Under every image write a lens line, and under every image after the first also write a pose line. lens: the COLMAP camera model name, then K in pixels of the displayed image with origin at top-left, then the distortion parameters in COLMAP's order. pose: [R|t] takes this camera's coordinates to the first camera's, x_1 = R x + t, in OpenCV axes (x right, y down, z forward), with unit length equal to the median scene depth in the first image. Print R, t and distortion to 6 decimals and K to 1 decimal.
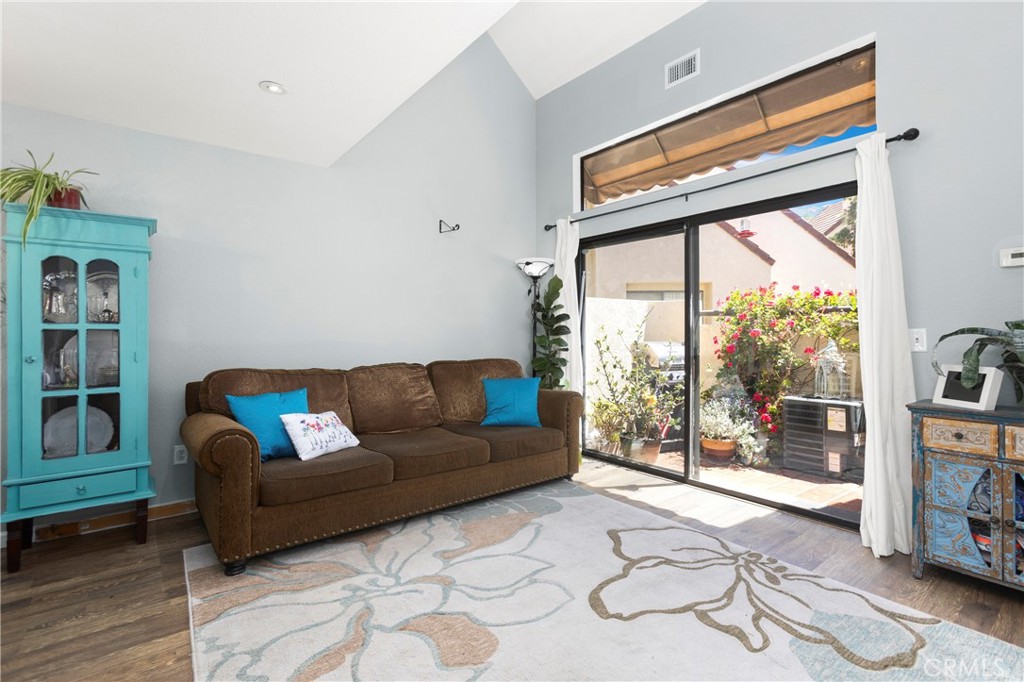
lens RADIAL K [[480.2, 0, 510.1], [0, 480.2, 331.2], [0, 0, 1]] dist [-0.007644, 0.004369]
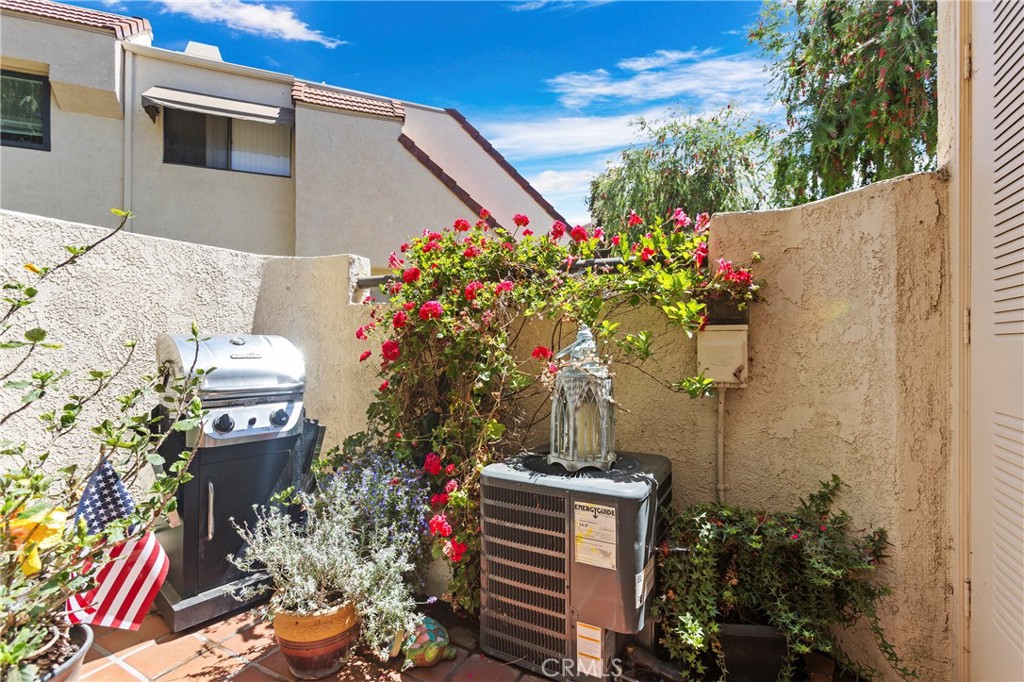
lens RADIAL K [[461.1, 0, 510.2], [0, 461.1, 345.6], [0, 0, 1]] dist [-0.013161, 0.005992]
pose [[0.904704, 0.002529, 0.426034, 0.690846], [-0.005294, 0.999972, 0.005306, 0.054334], [-0.426009, -0.007056, 0.904692, 1.038972]]
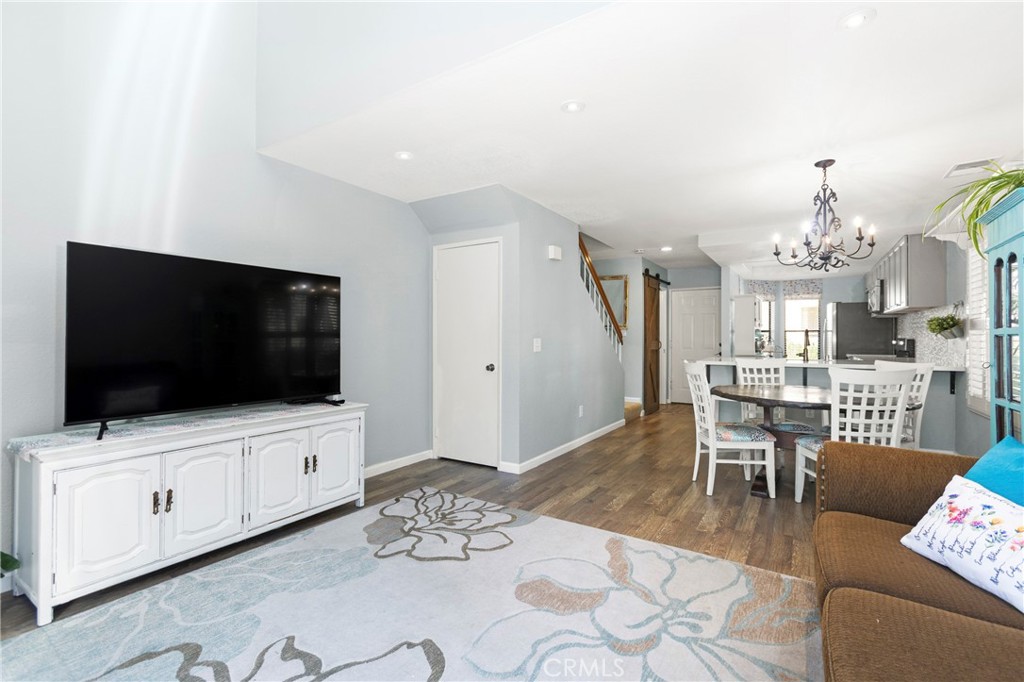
lens RADIAL K [[461.1, 0, 511.8], [0, 461.1, 337.0], [0, 0, 1]] dist [-0.013161, 0.005992]
pose [[-0.938689, 0.000695, -0.344766, 0.252613], [0.004688, 0.999931, -0.010746, 0.004758], [0.344735, -0.011704, -0.938627, 1.377967]]
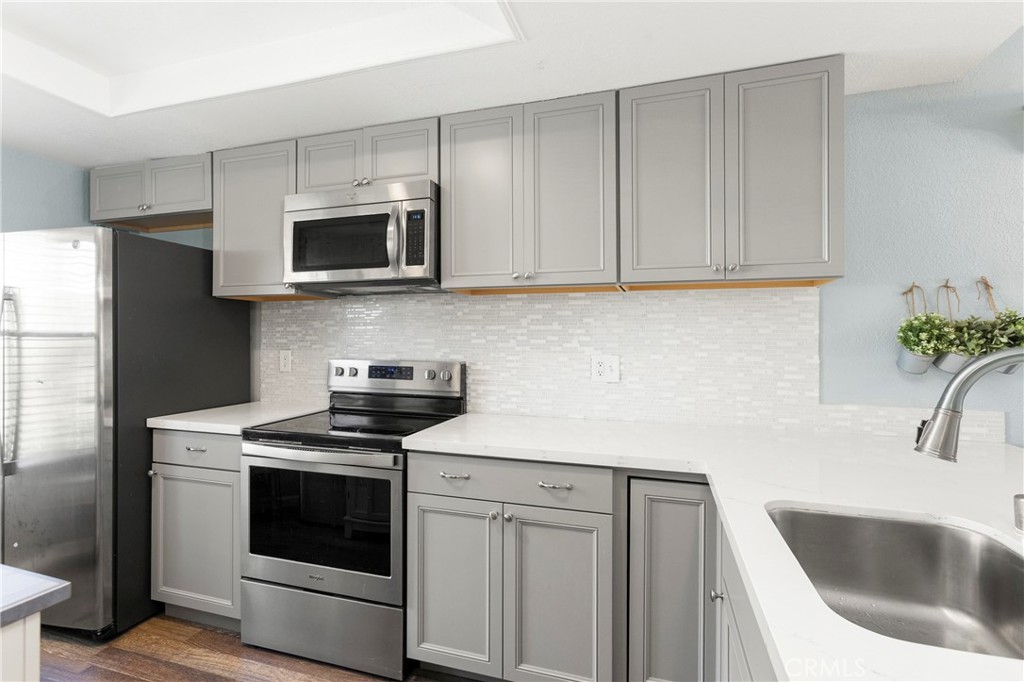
lens RADIAL K [[480.2, 0, 509.2], [0, 480.2, 337.1], [0, 0, 1]] dist [-0.007644, 0.004369]
pose [[0.566349, 0.004346, -0.824154, -1.570307], [0.003372, 0.999966, 0.007590, -0.055346], [0.824159, -0.007077, 0.566315, -0.481788]]
